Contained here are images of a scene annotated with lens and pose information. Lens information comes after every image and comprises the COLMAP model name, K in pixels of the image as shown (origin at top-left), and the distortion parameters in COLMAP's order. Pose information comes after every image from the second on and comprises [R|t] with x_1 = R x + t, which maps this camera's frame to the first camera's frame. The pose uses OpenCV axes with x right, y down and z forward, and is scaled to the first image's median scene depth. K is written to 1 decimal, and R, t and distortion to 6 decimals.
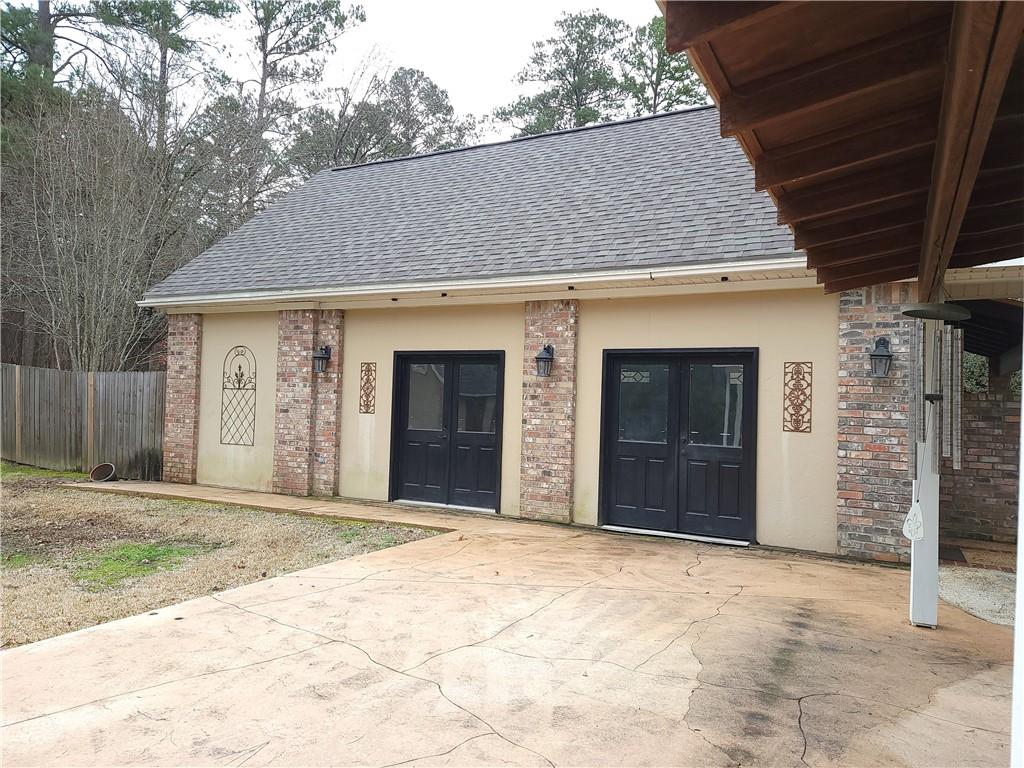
lens RADIAL K [[700.9, 0, 516.3], [0, 700.9, 379.4], [0, 0, 1]] dist [0.094478, -0.081825]
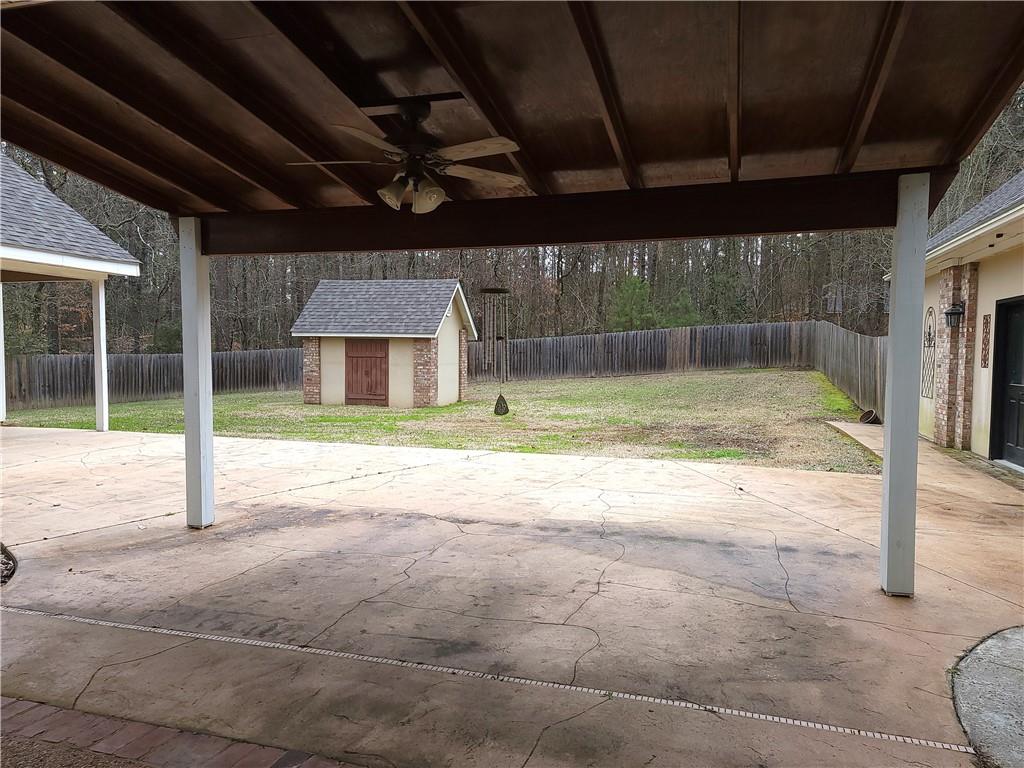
lens RADIAL K [[700.9, 0, 516.3], [0, 700.9, 379.4], [0, 0, 1]] dist [0.094478, -0.081825]
pose [[0.177588, 0.007836, -0.984074, 1.682698], [0.036138, 0.999242, 0.014478, 0.070637], [0.983441, -0.038134, 0.177170, 0.514460]]
